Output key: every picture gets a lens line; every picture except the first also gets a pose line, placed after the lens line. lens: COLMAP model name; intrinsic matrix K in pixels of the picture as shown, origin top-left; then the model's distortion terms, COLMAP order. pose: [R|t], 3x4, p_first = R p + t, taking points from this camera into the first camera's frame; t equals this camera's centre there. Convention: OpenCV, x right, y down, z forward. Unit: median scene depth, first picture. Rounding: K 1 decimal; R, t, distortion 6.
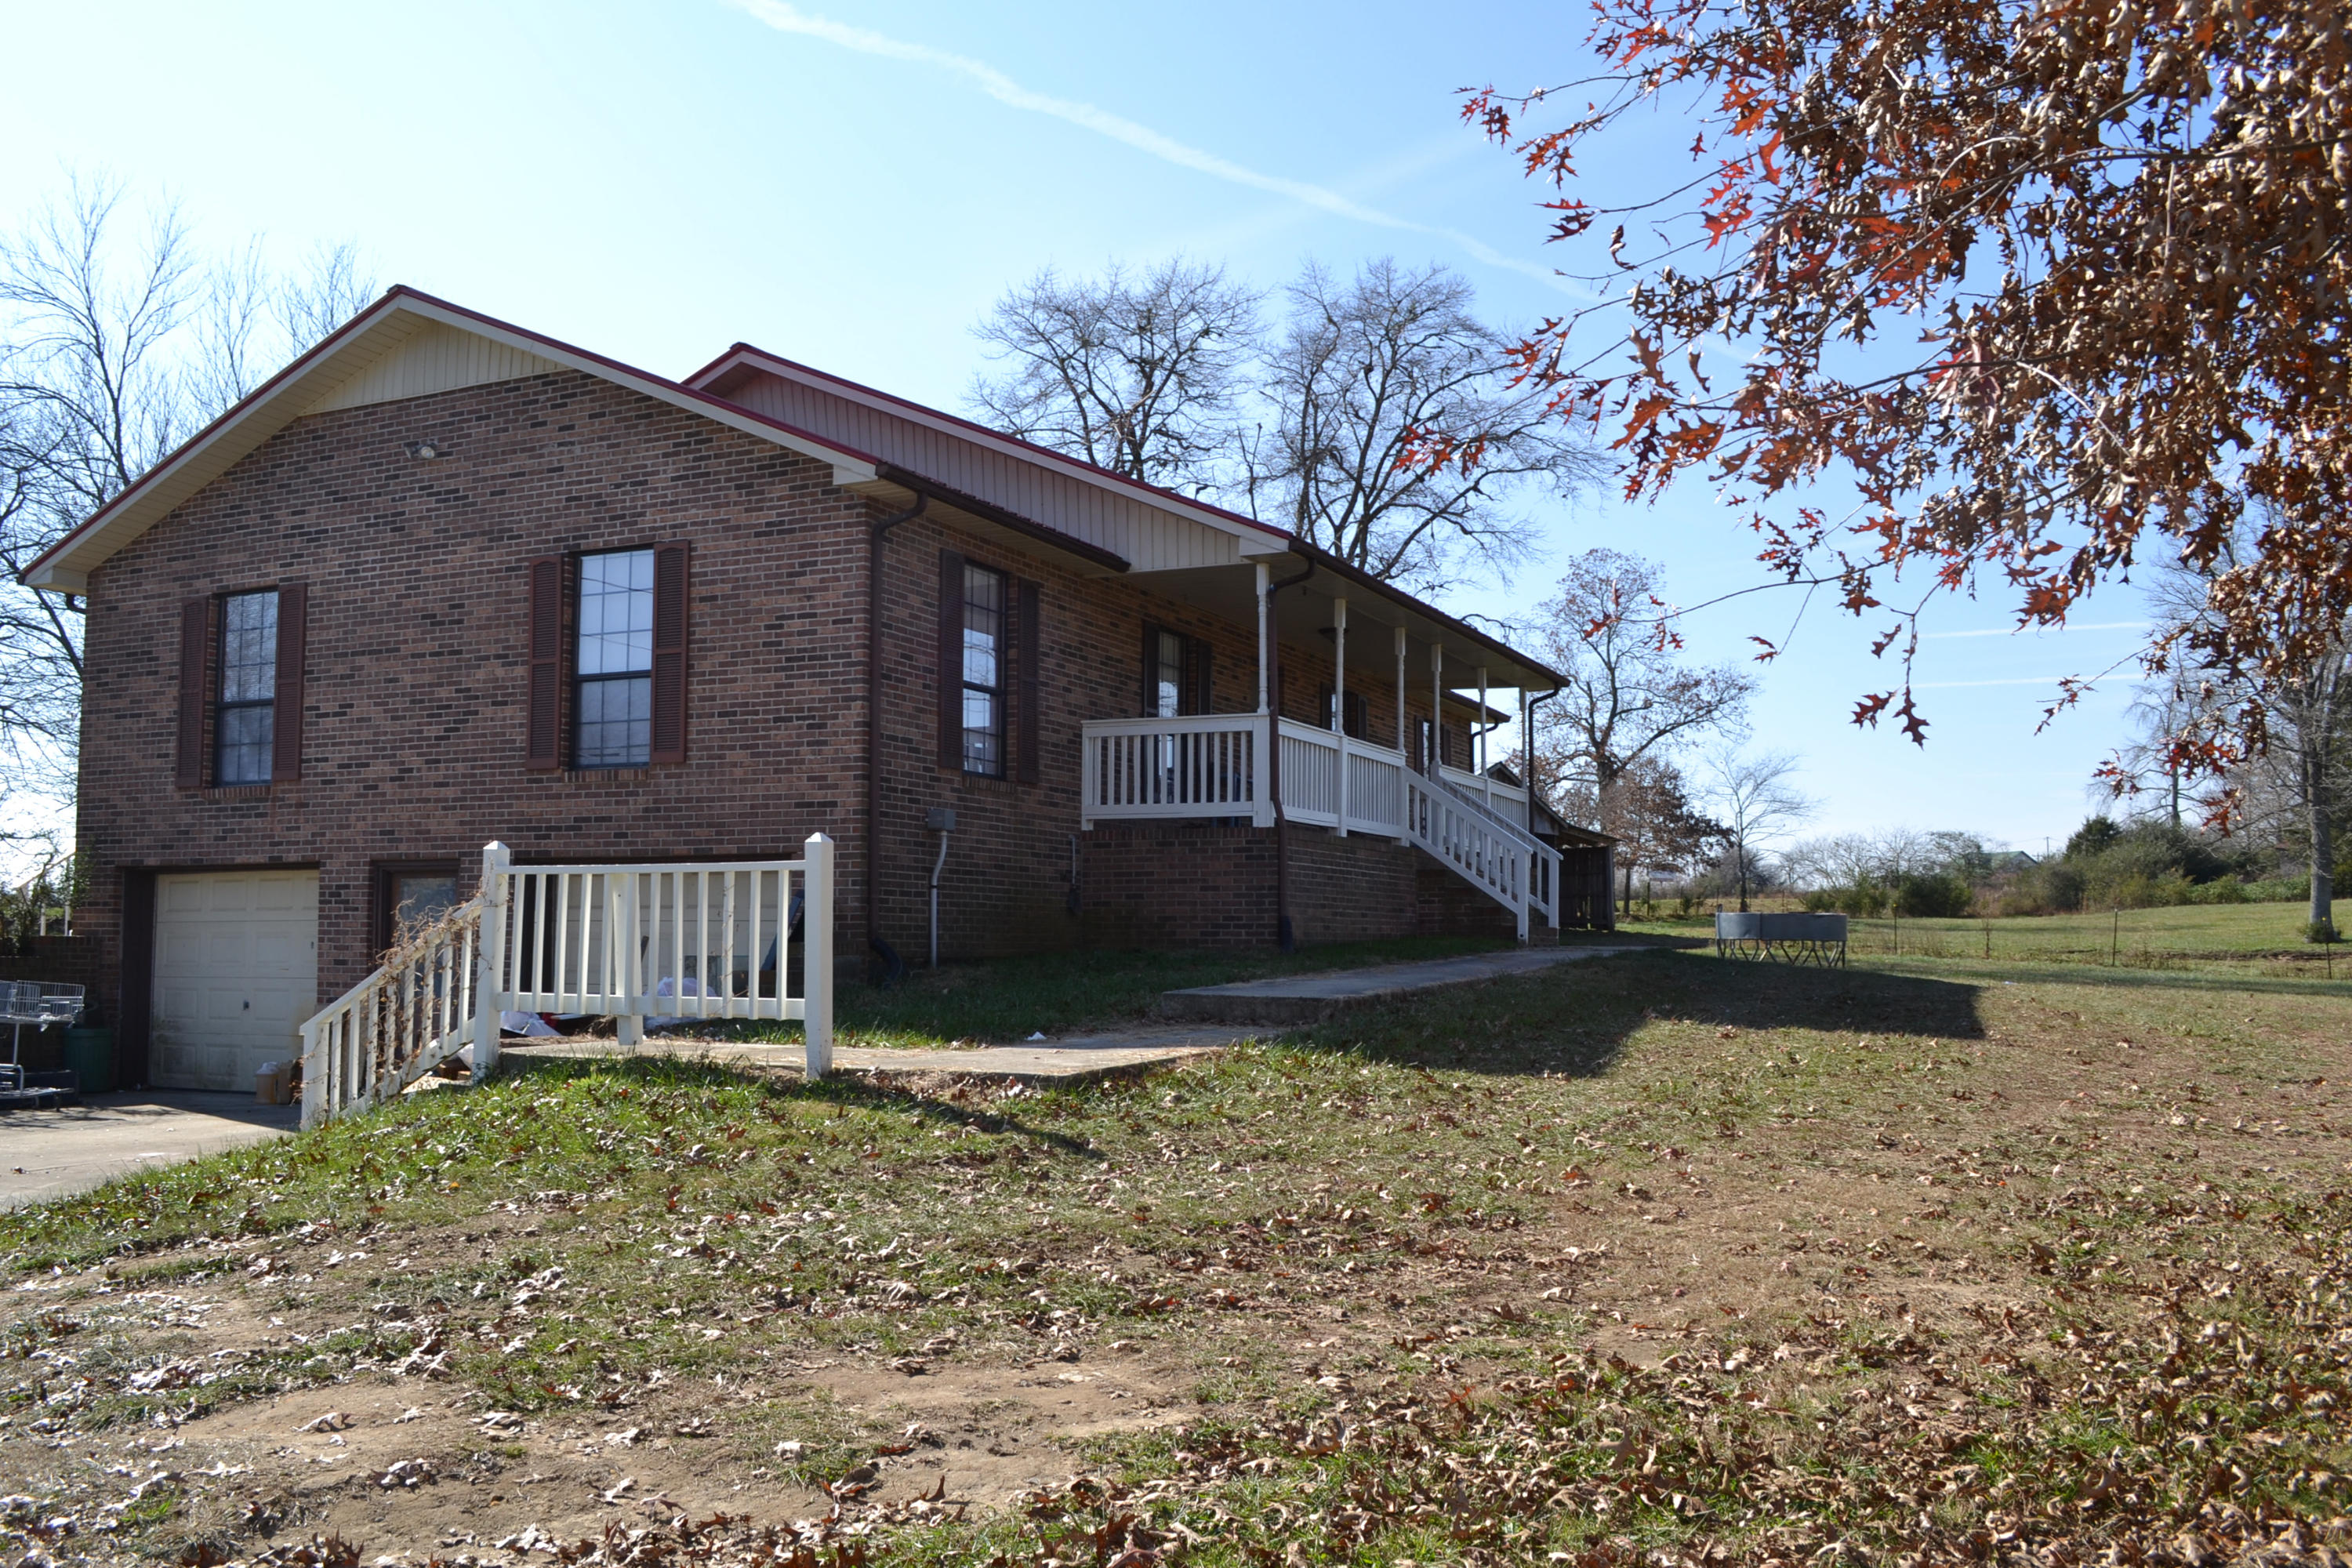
lens RADIAL K [[1974.3, 0, 1176.0], [0, 1974.3, 784.0], [0, 0, 1]] dist [-0.054227, -0.000741]
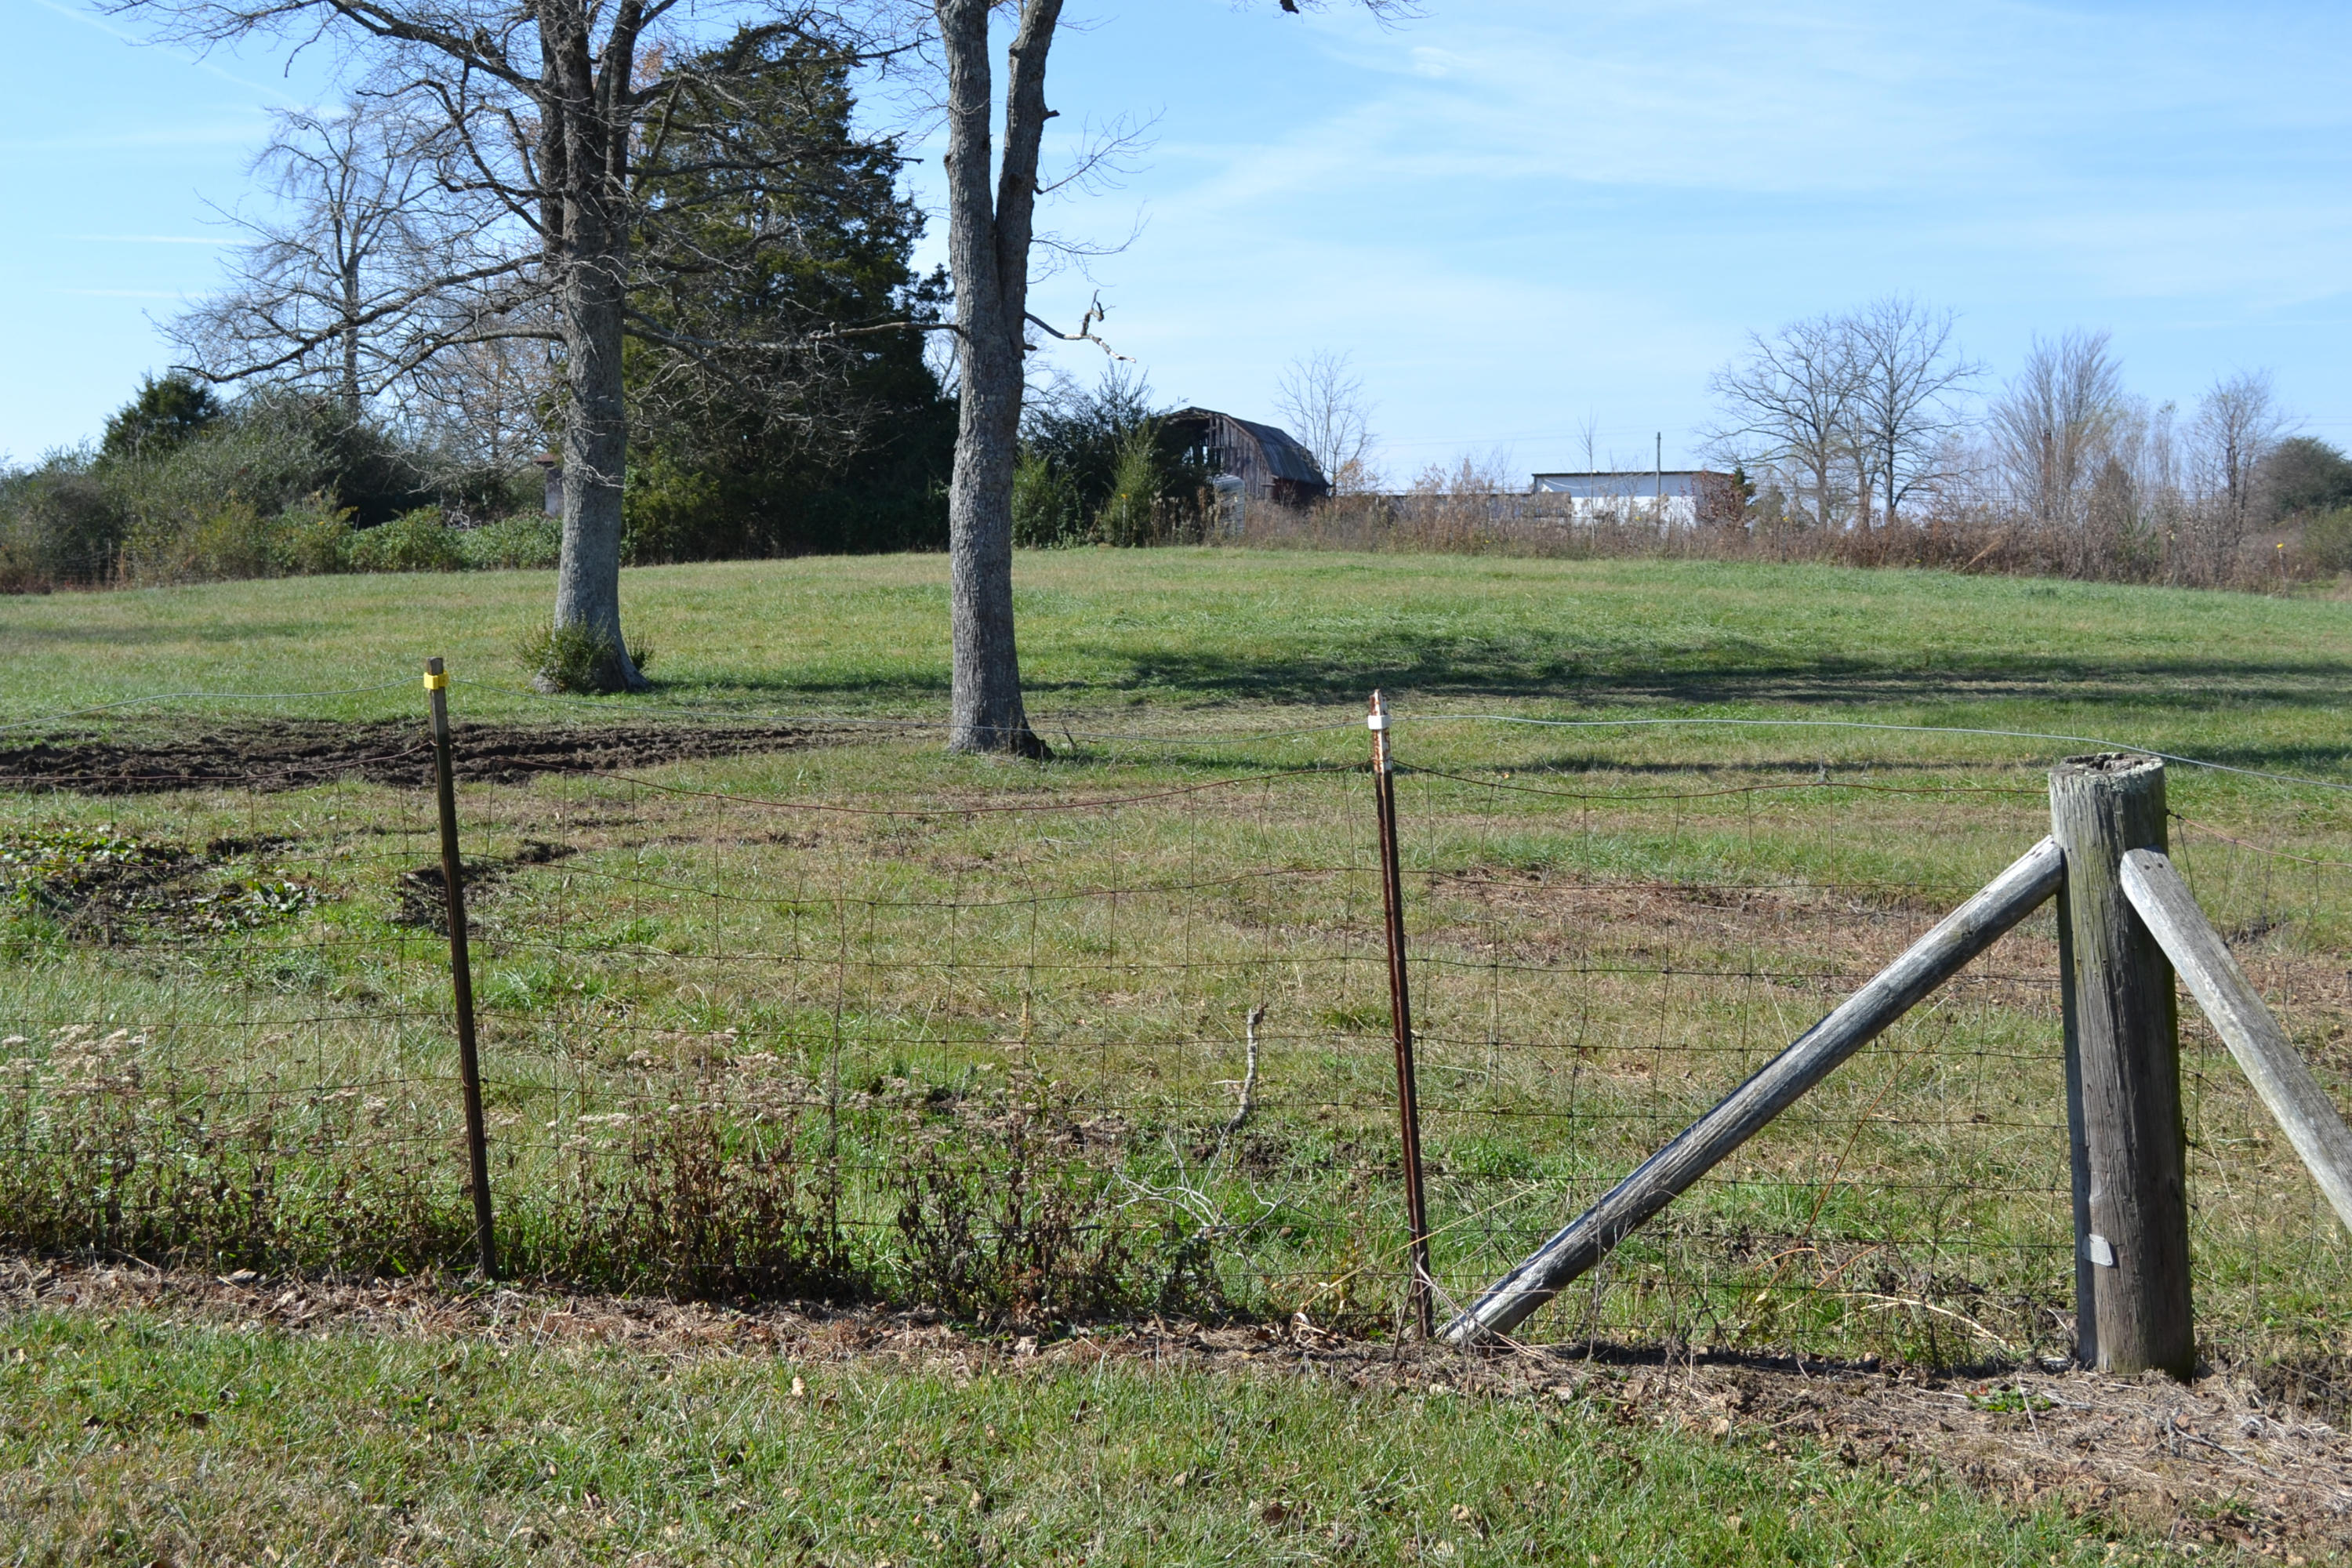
lens RADIAL K [[3380.6, 0, 1176.0], [0, 3380.6, 784.0], [0, 0, 1]] dist [0.004899, -0.040808]
pose [[0.769457, -0.032723, 0.637859, 0.170543], [-0.046633, 0.993143, 0.107204, 0.018061], [-0.636993, -0.112234, 0.762655, 0.281211]]
